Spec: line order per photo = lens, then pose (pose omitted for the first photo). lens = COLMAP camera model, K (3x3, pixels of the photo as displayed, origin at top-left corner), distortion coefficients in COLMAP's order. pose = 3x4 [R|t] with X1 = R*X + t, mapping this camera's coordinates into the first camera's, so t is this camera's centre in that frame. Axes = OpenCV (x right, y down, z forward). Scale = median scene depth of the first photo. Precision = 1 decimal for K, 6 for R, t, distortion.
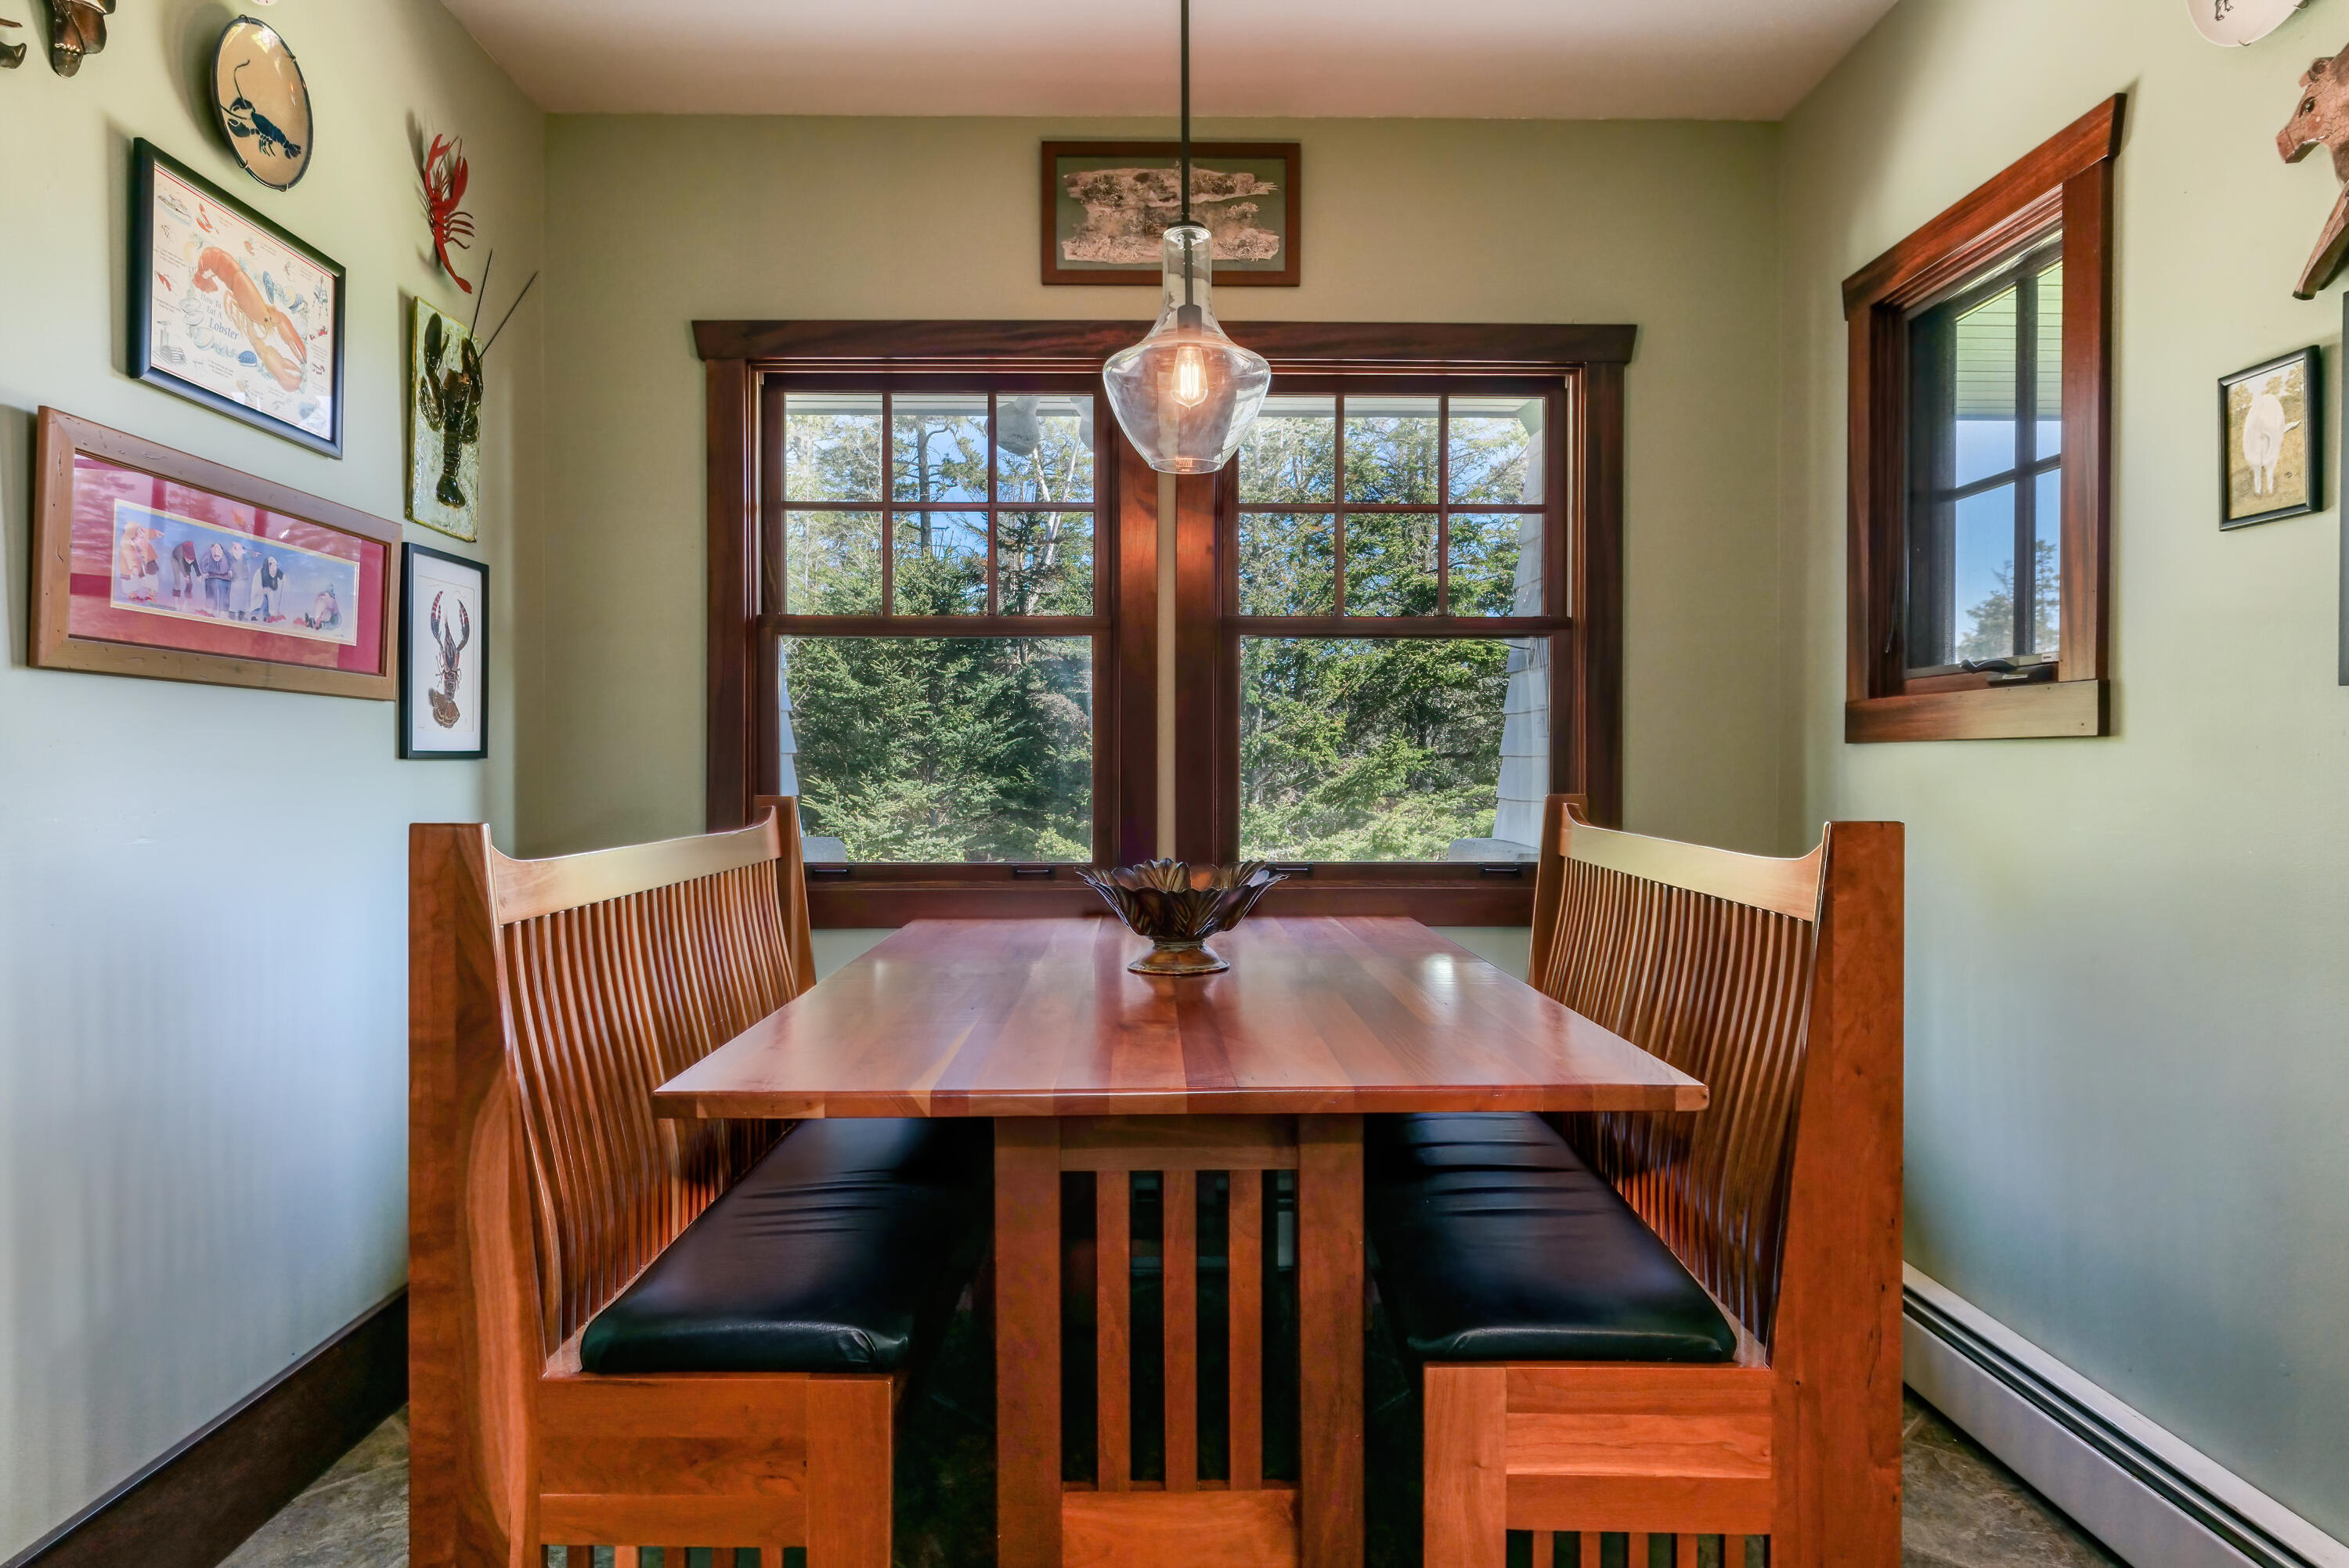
lens RADIAL K [[1427.9, 0, 1168.9], [0, 1427.9, 769.0], [0, 0, 1]] dist [-0.001889, -0.000284]
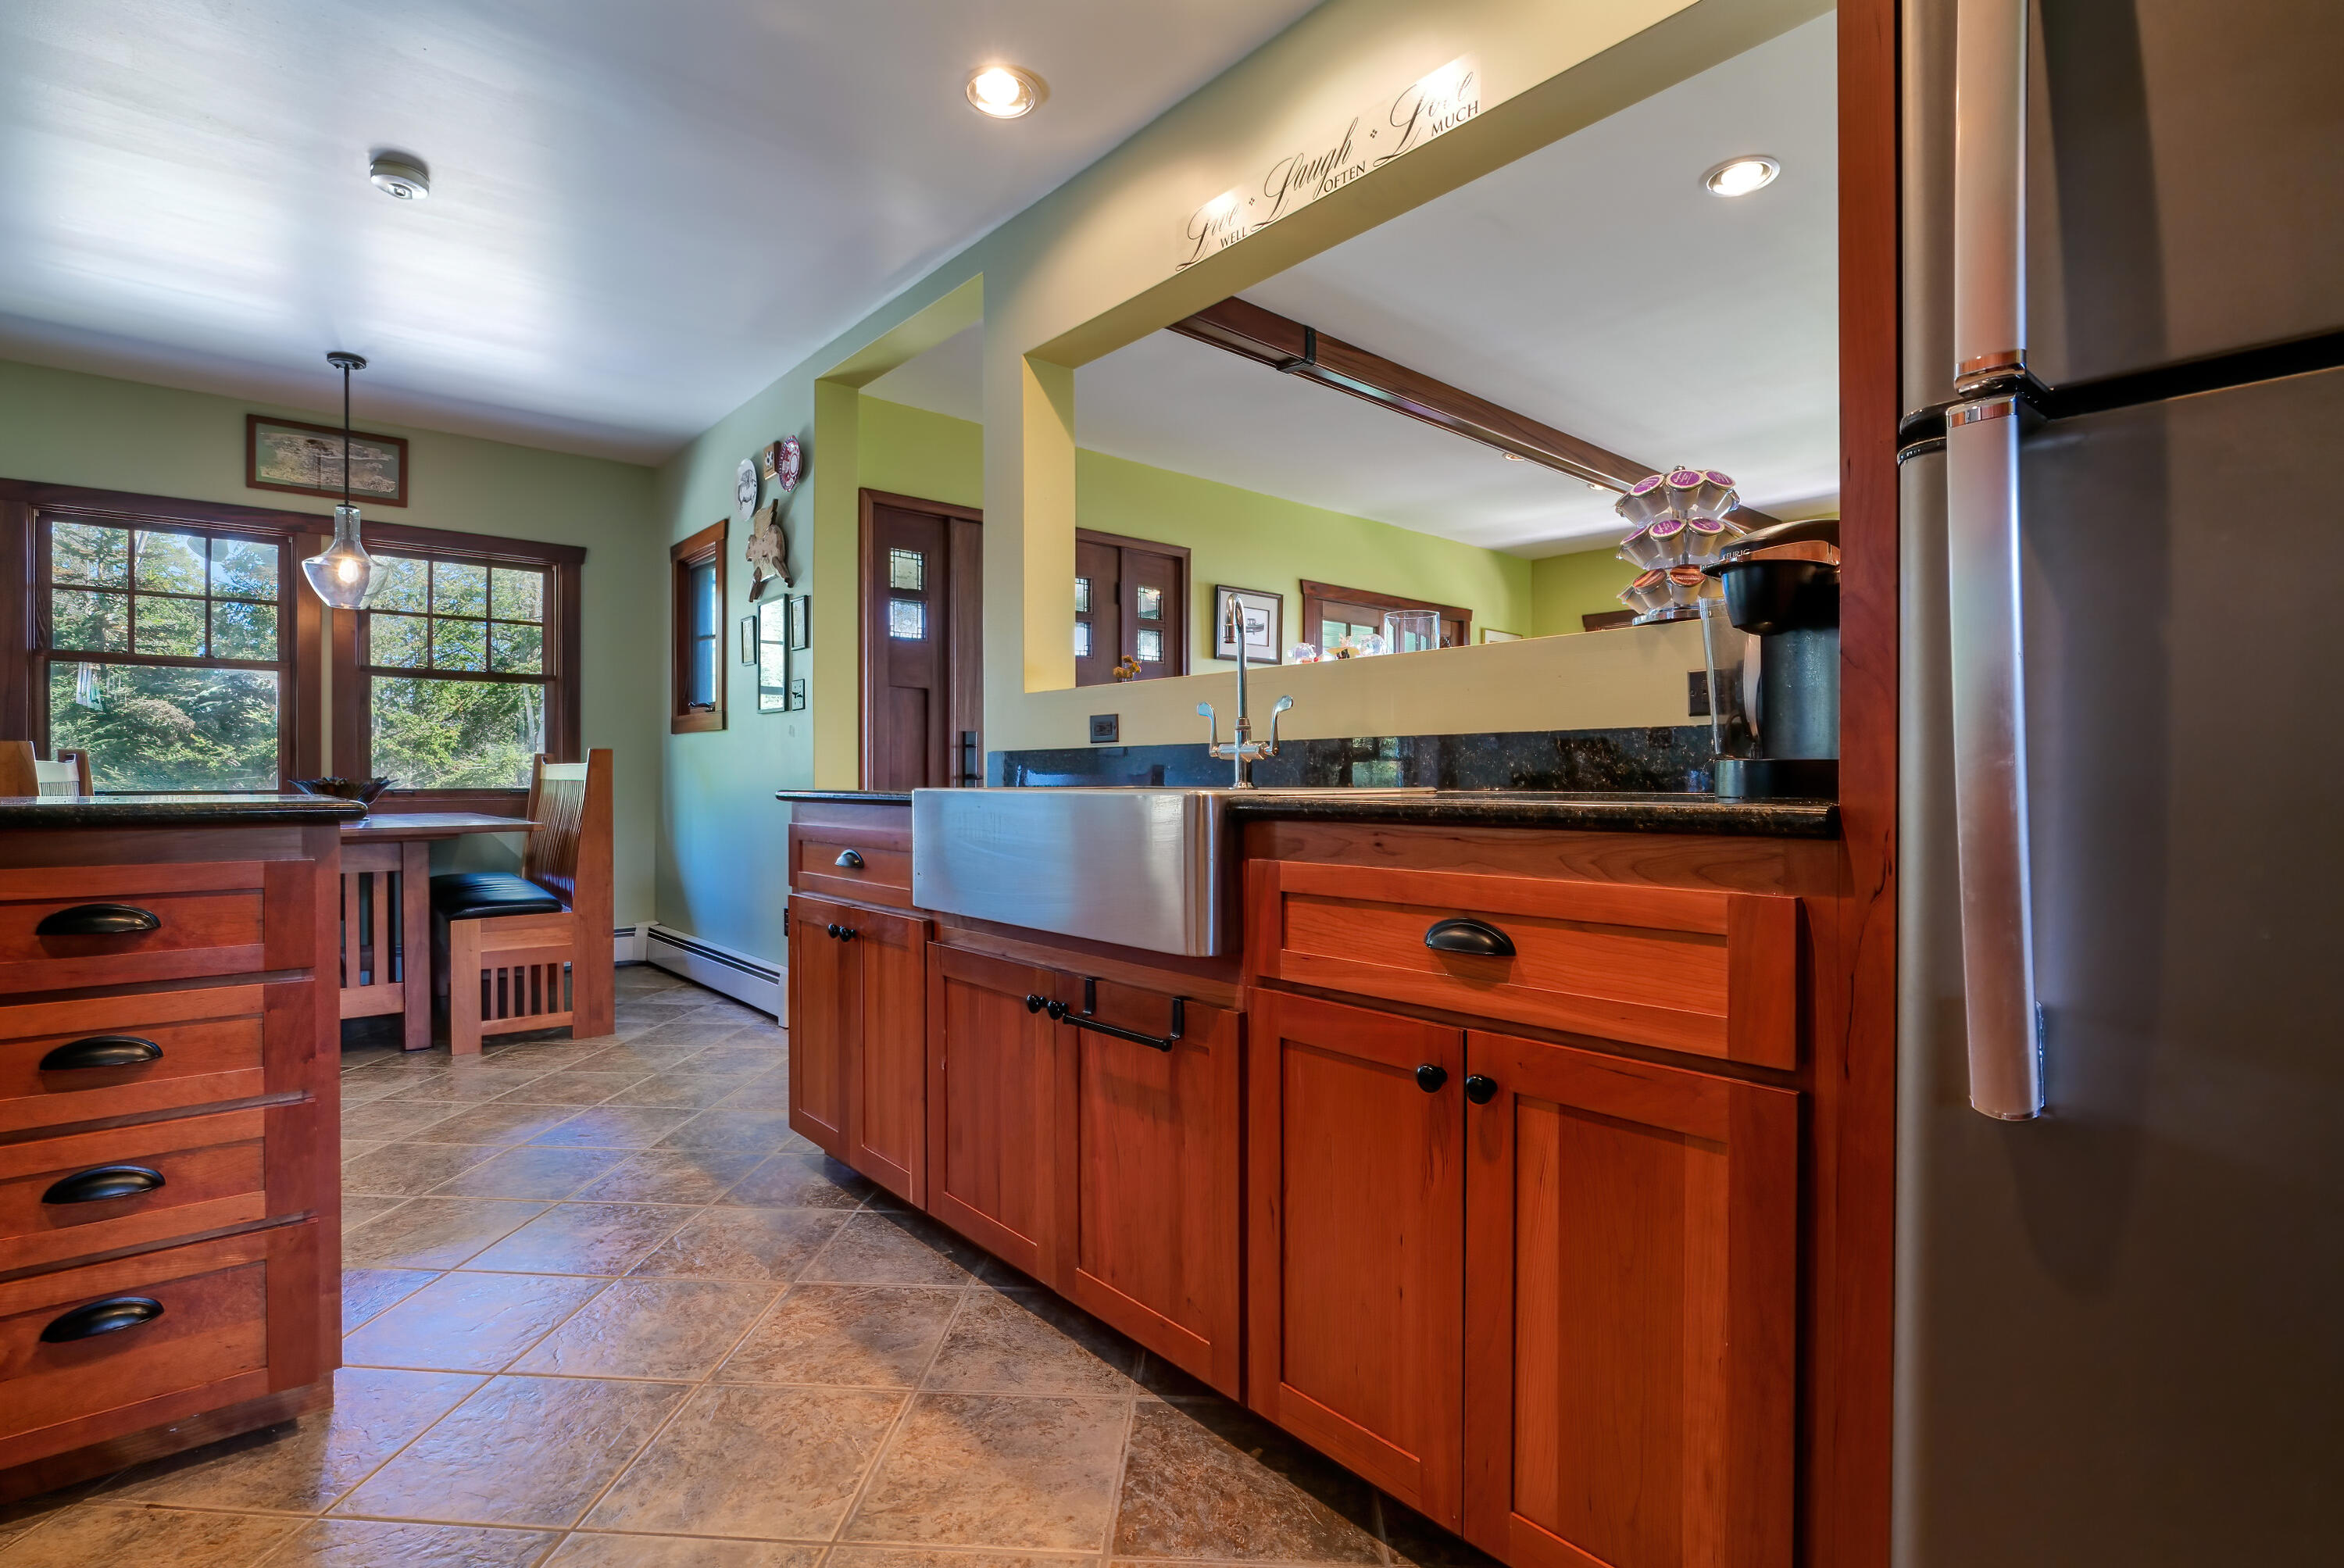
lens RADIAL K [[1095.8, 0, 1158.7], [0, 1095.8, 773.2], [0, 0, 1]] dist [-0.010807, 0.000109]
pose [[0.773514, -0.000668, 0.633779, -0.065568], [0.002760, 0.999994, -0.002315, 0.050929], [-0.633773, 0.003540, 0.773511, -0.895112]]
